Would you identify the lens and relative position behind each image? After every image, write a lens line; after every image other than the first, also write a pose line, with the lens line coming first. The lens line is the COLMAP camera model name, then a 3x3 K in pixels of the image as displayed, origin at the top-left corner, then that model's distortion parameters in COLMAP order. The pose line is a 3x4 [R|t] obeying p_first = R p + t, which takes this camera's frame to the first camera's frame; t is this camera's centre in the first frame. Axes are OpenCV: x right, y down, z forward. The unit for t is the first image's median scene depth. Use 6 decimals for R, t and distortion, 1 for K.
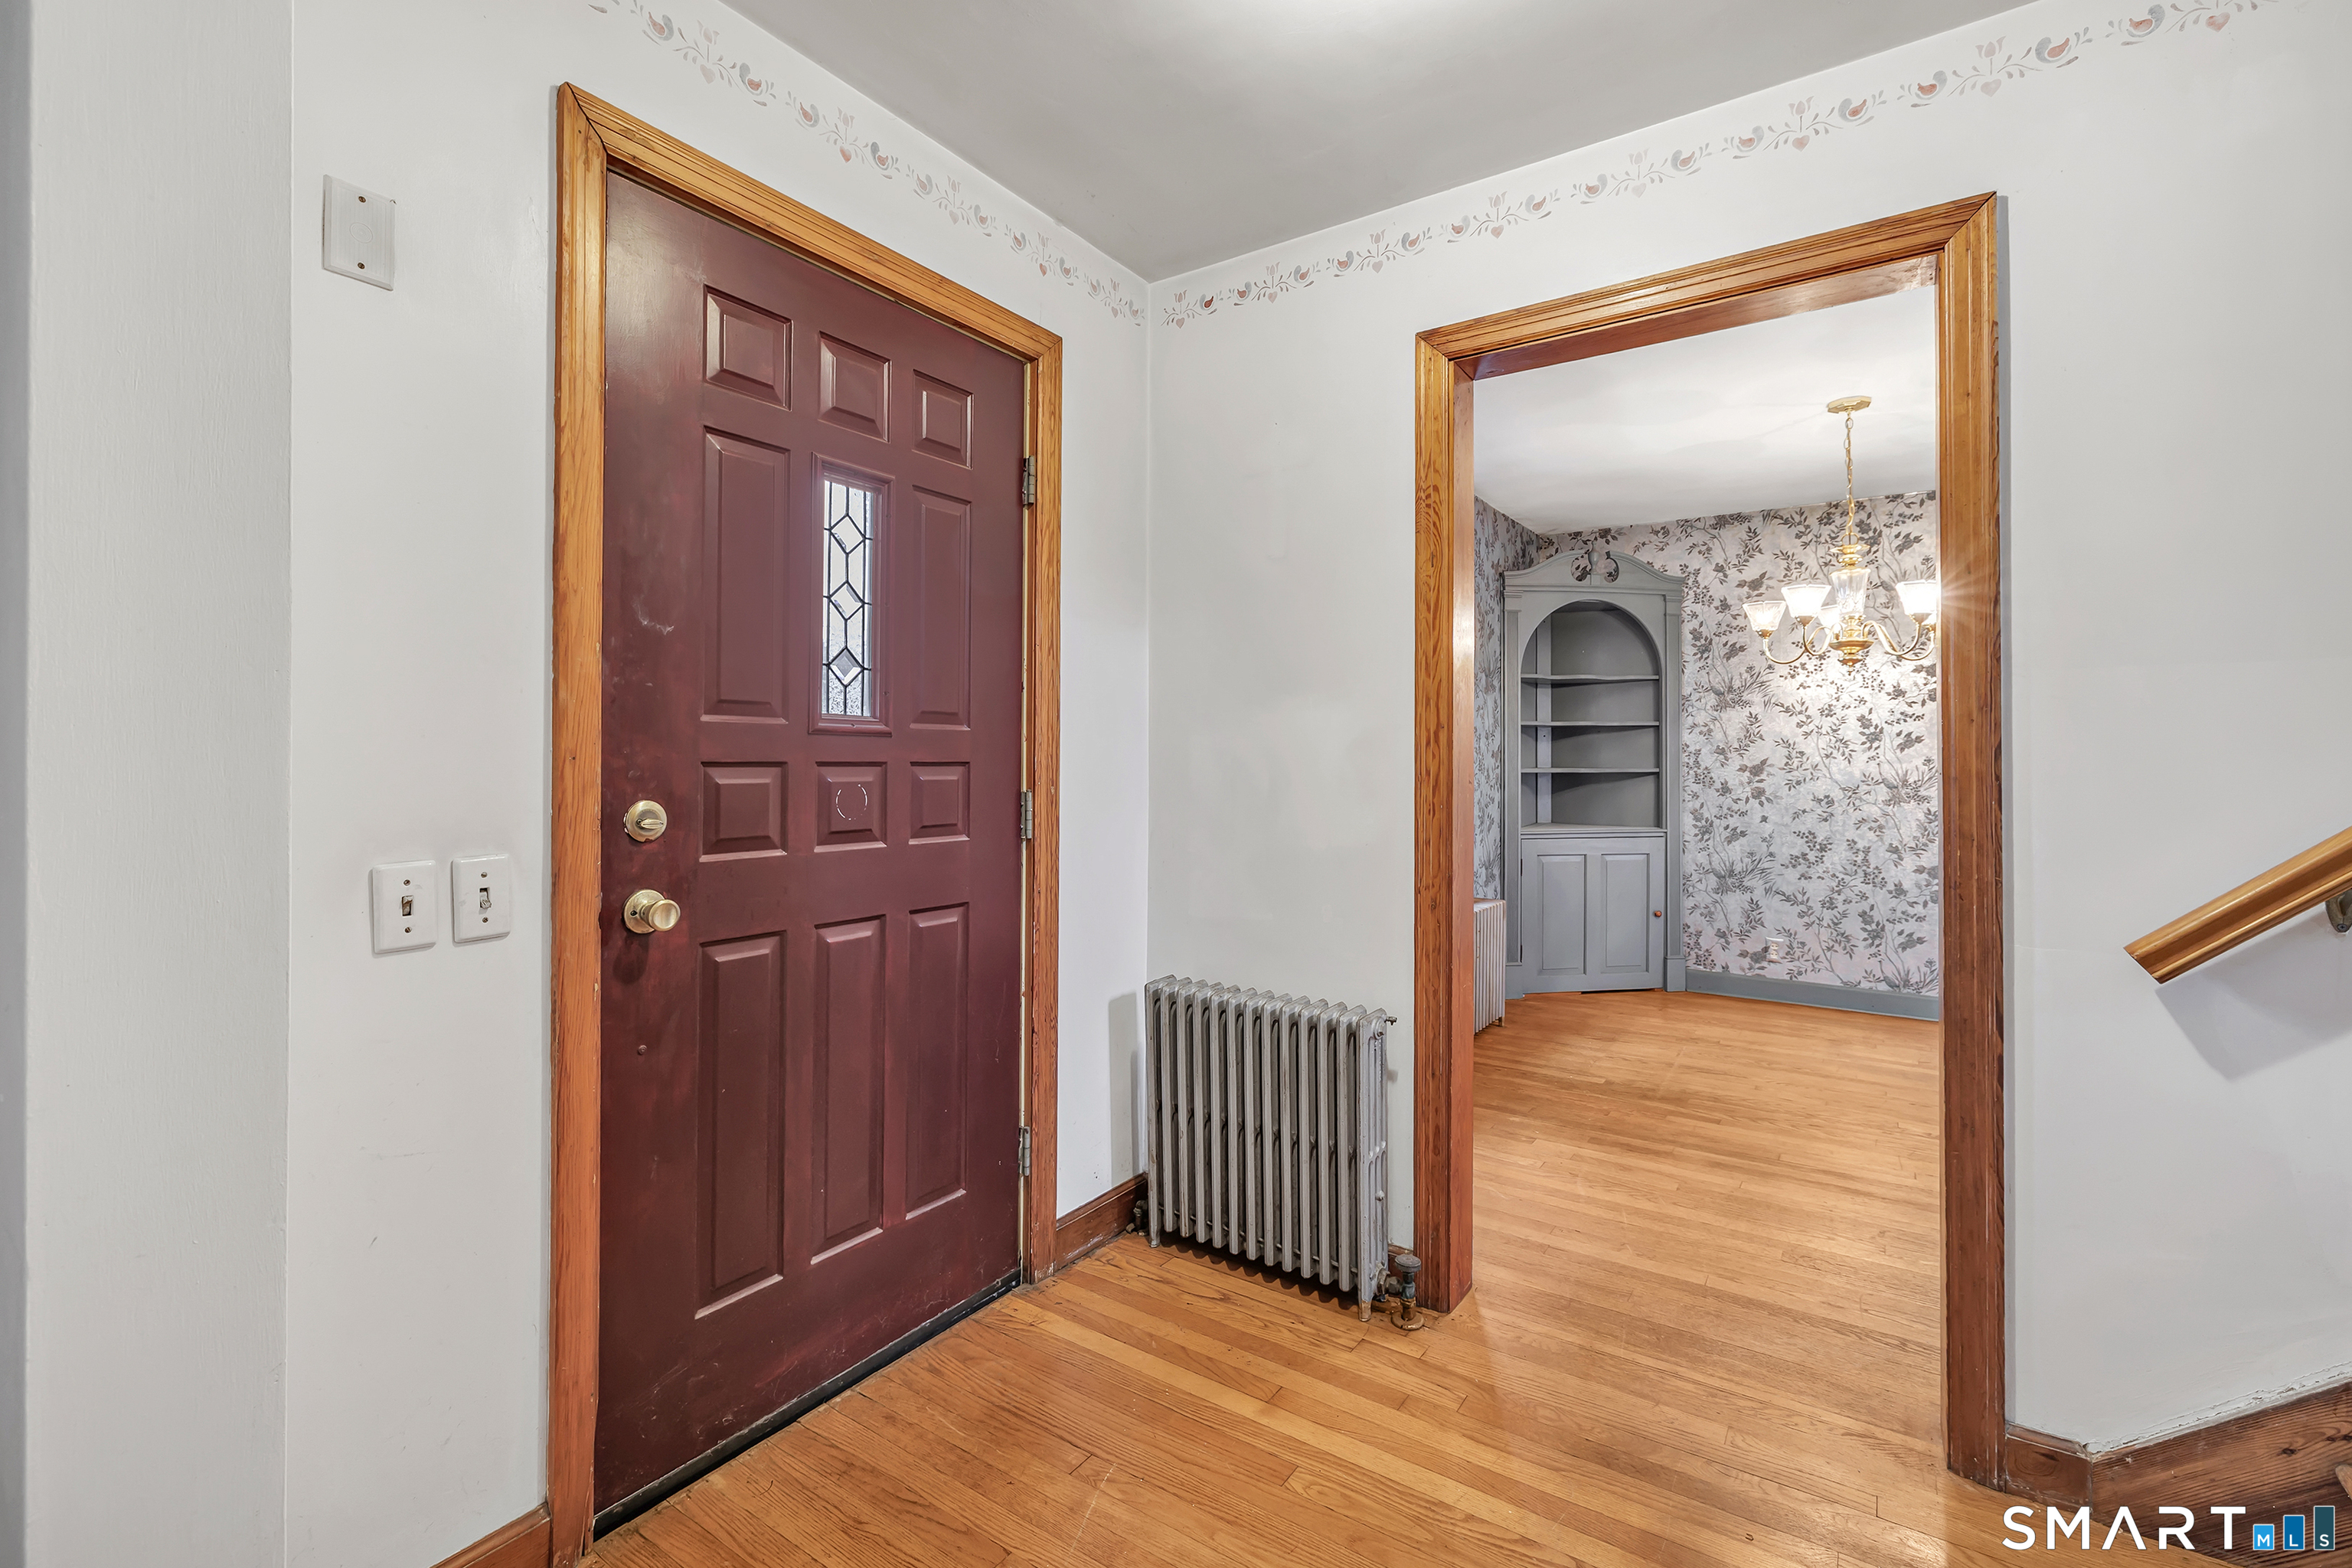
lens RADIAL K [[1035.7, 0, 1116.7], [0, 1035.7, 751.0], [0, 0, 1]] dist [0.000739, 0.000435]
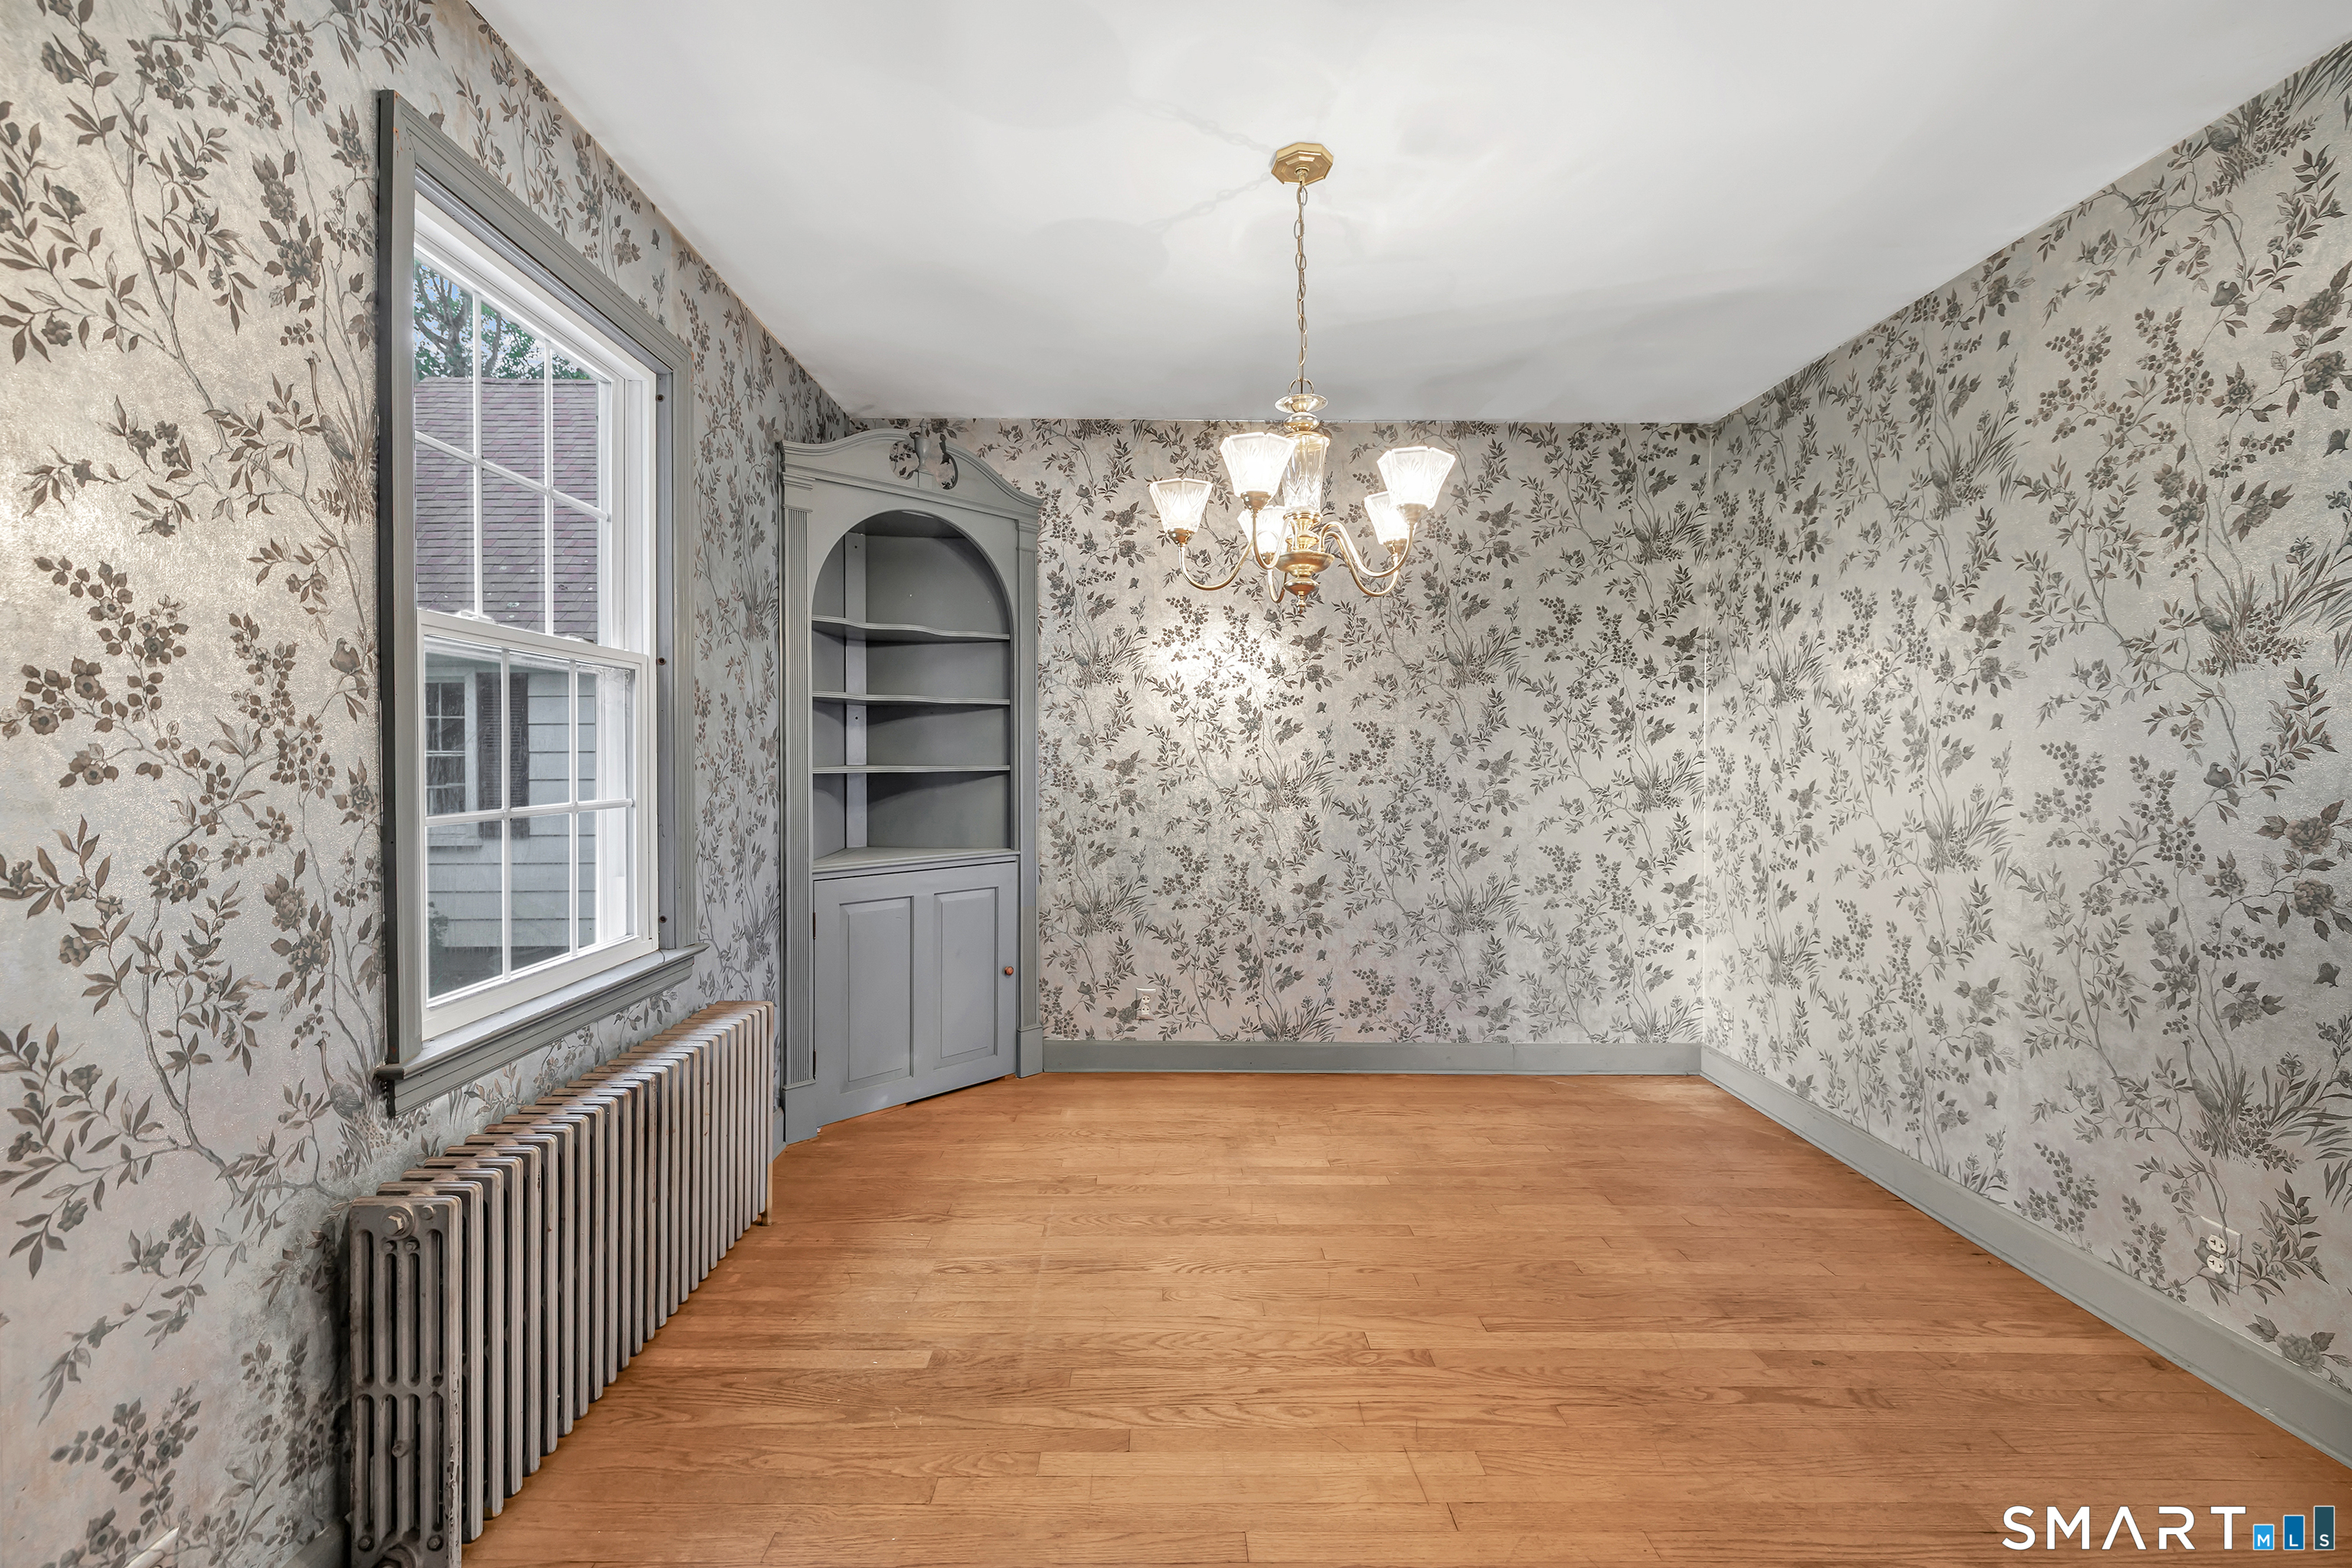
lens RADIAL K [[1035.7, 0, 1155.8], [0, 1035.7, 778.5], [0, 0, 1]] dist [0.000739, 0.000435]
pose [[0.804842, -0.013600, 0.593333, 0.193028], [-0.004726, 0.999559, 0.029321, 0.004697], [-0.593470, -0.026403, 0.804423, 0.390516]]
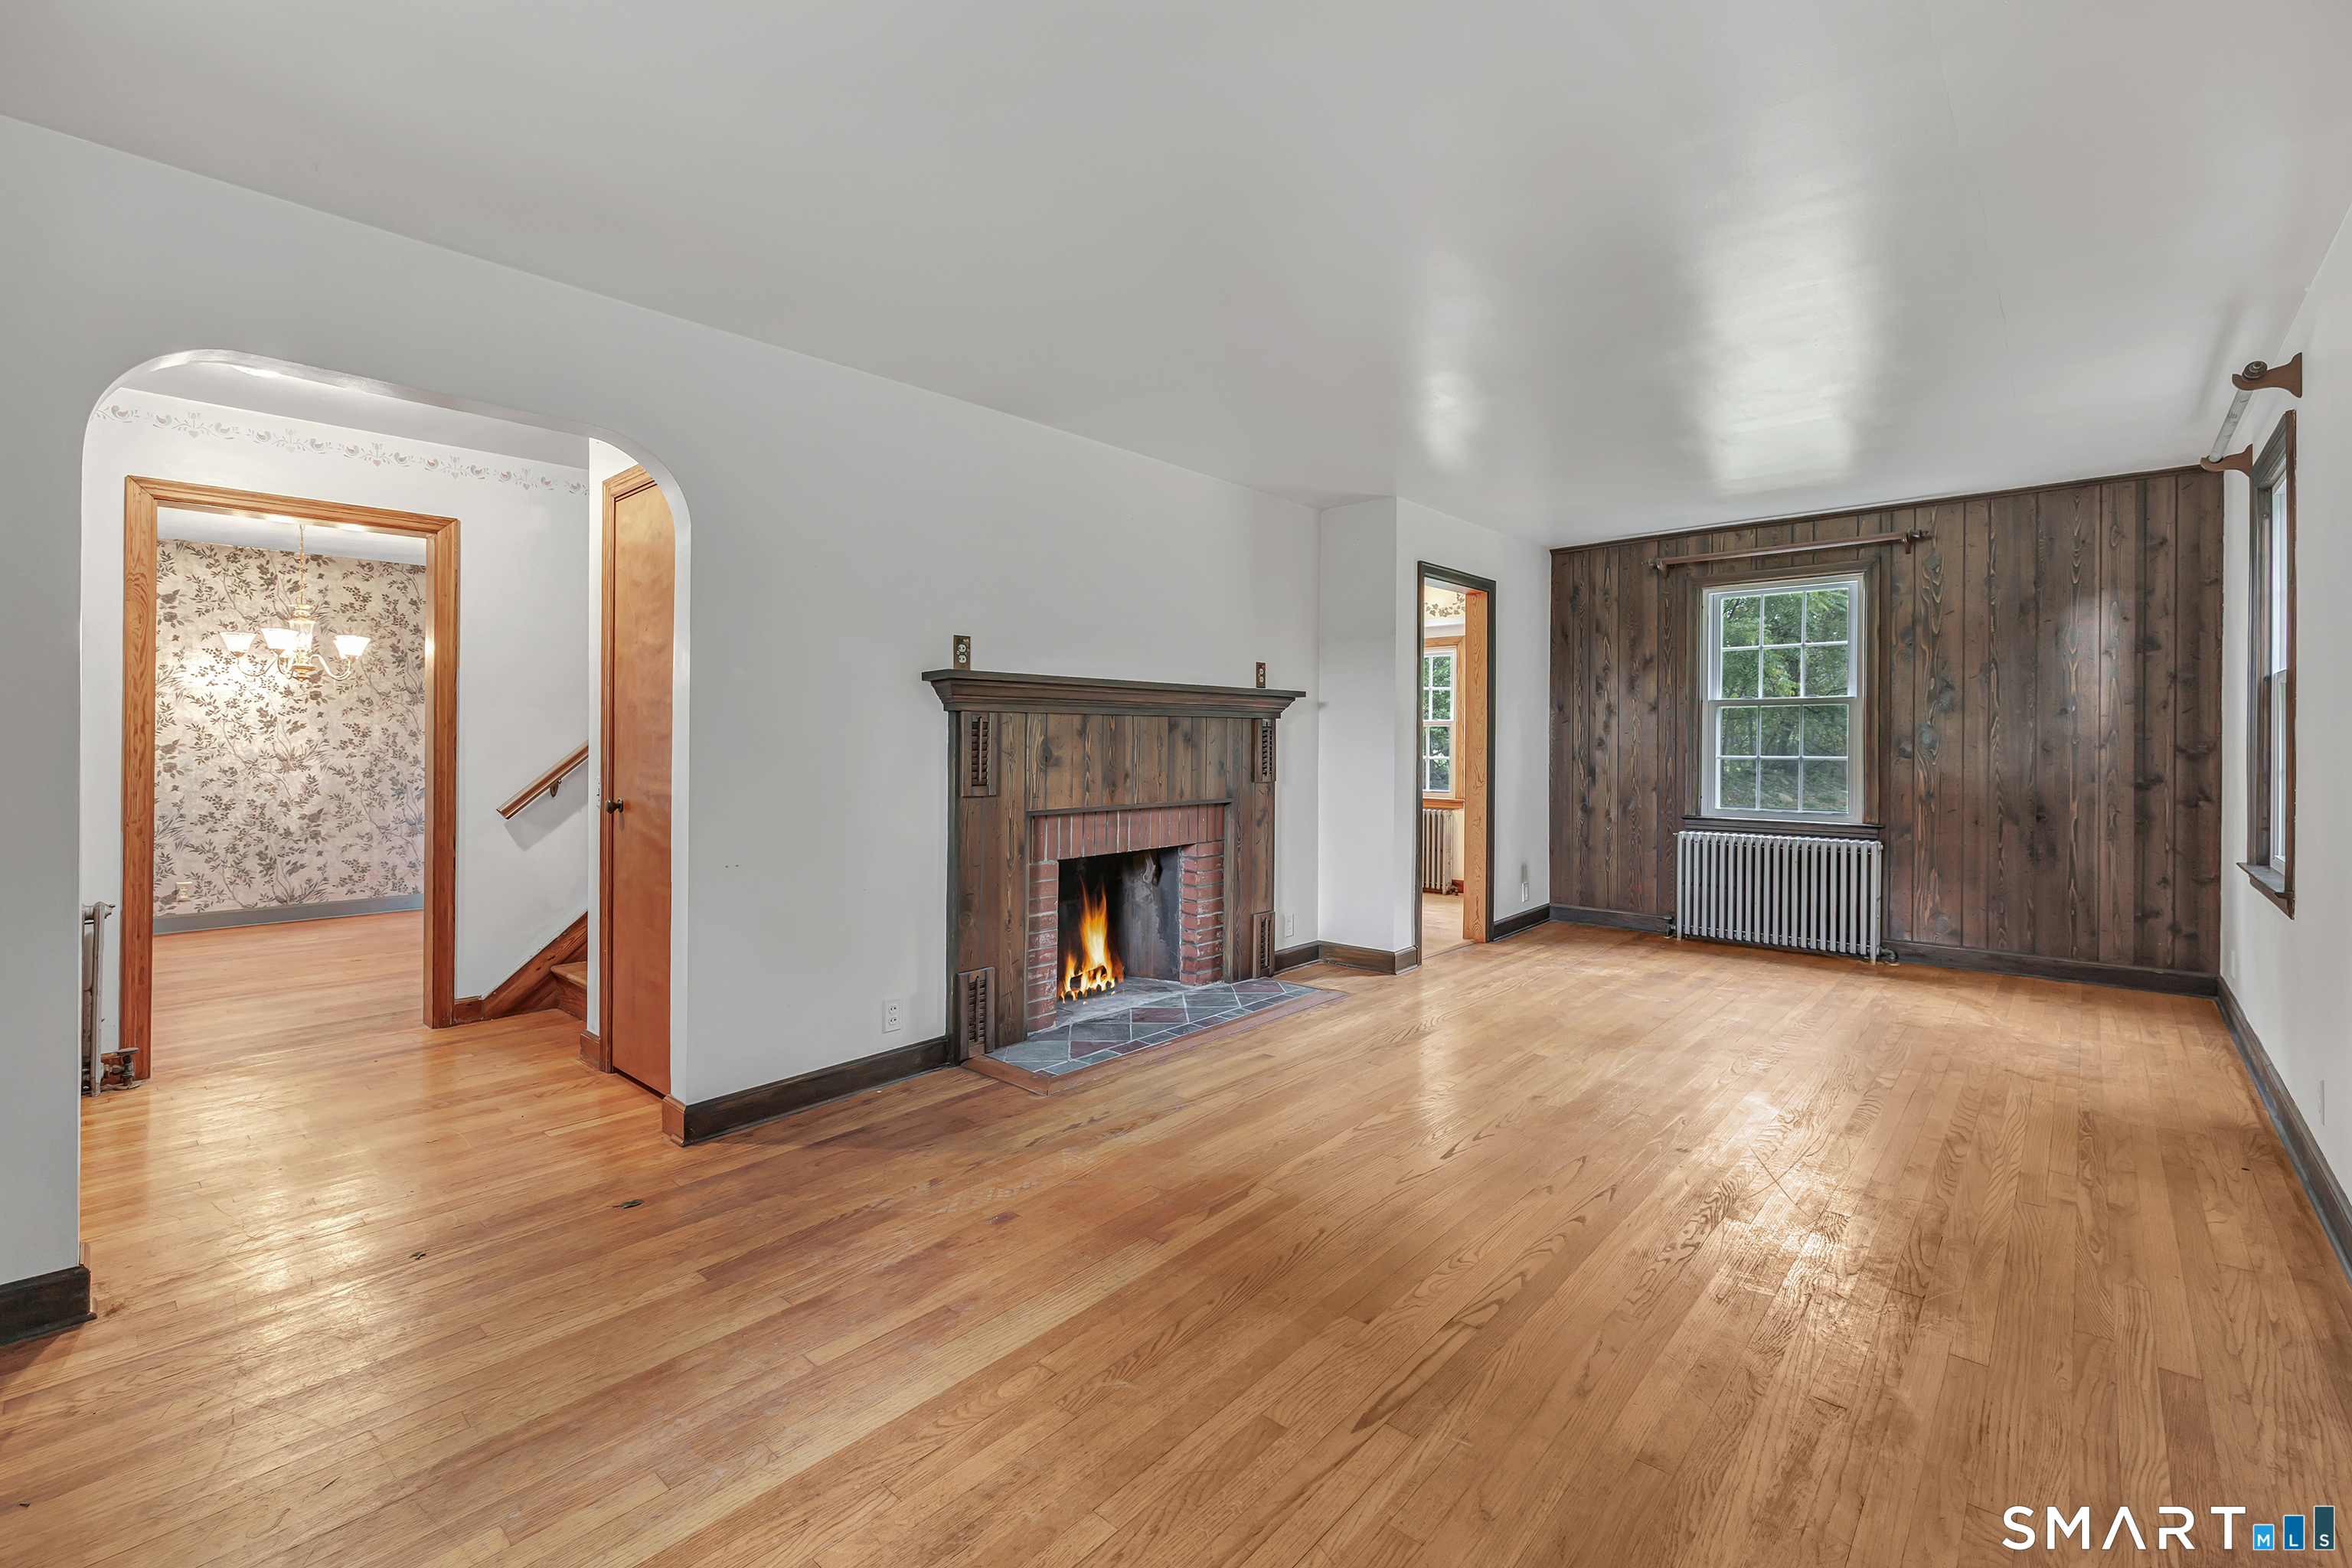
lens RADIAL K [[1035.7, 0, 1165.6], [0, 1035.7, 728.8], [0, 0, 1]] dist [0.000739, 0.000435]
pose [[0.121757, 0.008829, 0.992521, -0.473827], [-0.008680, 0.999932, -0.007830, -0.006236], [-0.992522, -0.007662, 0.121825, -0.337672]]
